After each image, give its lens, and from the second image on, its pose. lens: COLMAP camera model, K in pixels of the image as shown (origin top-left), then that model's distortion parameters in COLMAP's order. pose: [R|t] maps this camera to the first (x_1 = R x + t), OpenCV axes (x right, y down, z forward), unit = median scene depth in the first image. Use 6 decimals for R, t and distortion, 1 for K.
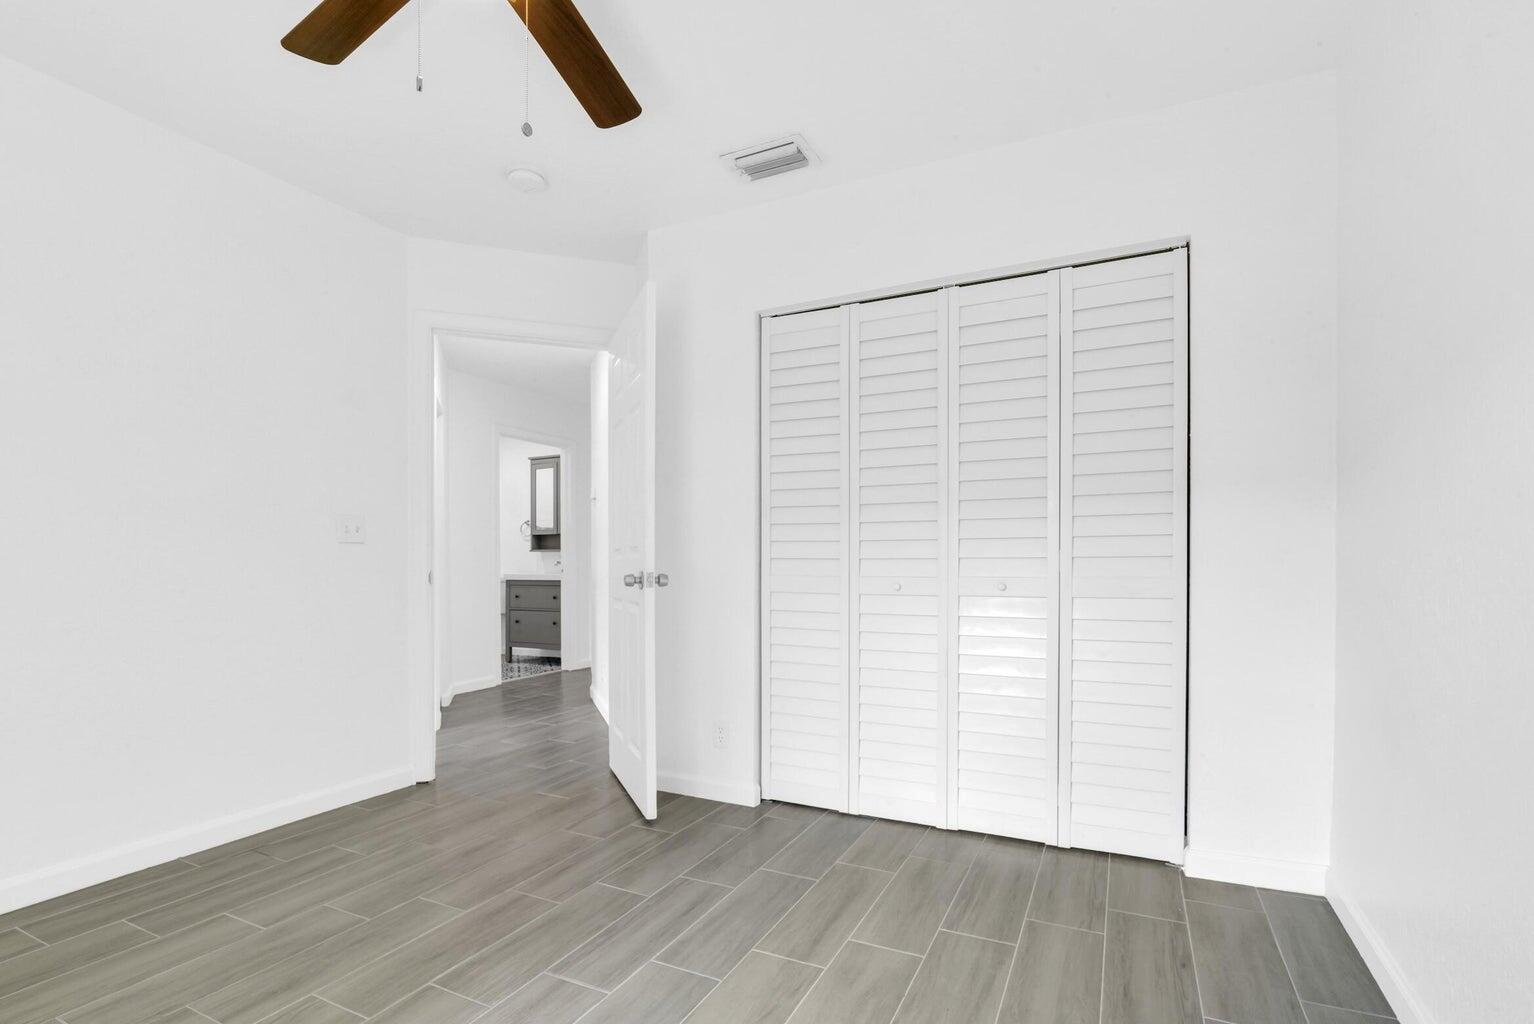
lens RADIAL K [[745.6, 0, 753.0], [0, 745.6, 569.7], [0, 0, 1]] dist [-0.022113, -0.000041]
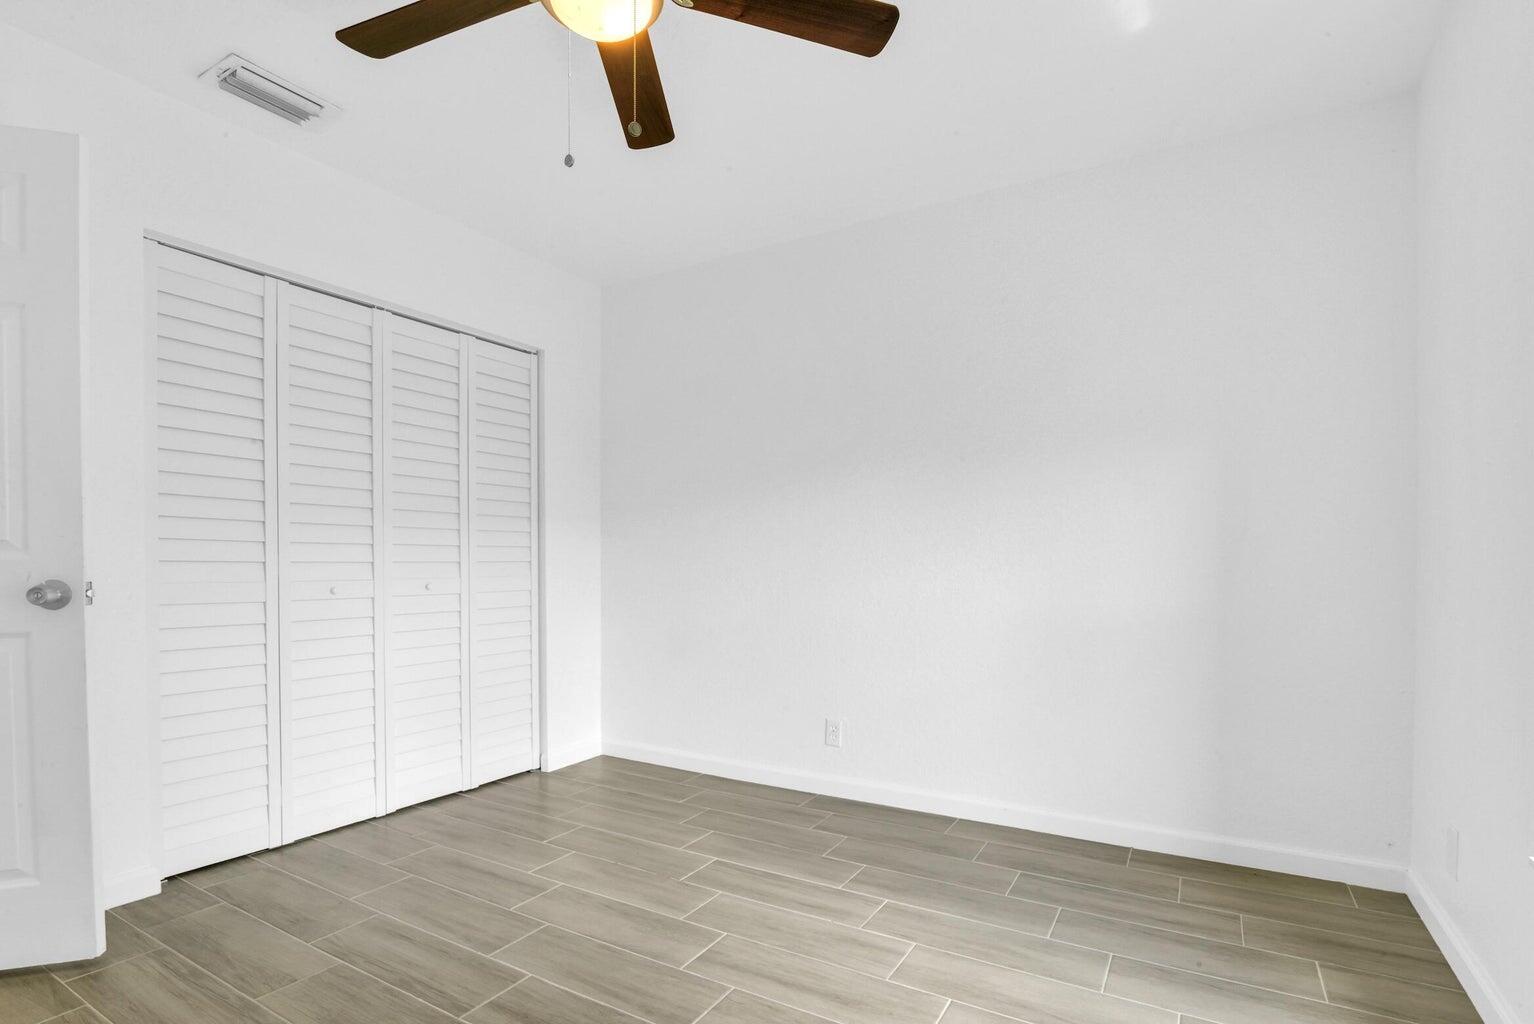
lens RADIAL K [[745.6, 0, 753.0], [0, 745.6, 569.7], [0, 0, 1]] dist [-0.022113, -0.000041]
pose [[0.079282, -0.003116, 0.996847, -0.722293], [0.016753, 0.999858, 0.001793, 0.003398], [-0.996711, 0.016558, 0.079323, 0.364383]]
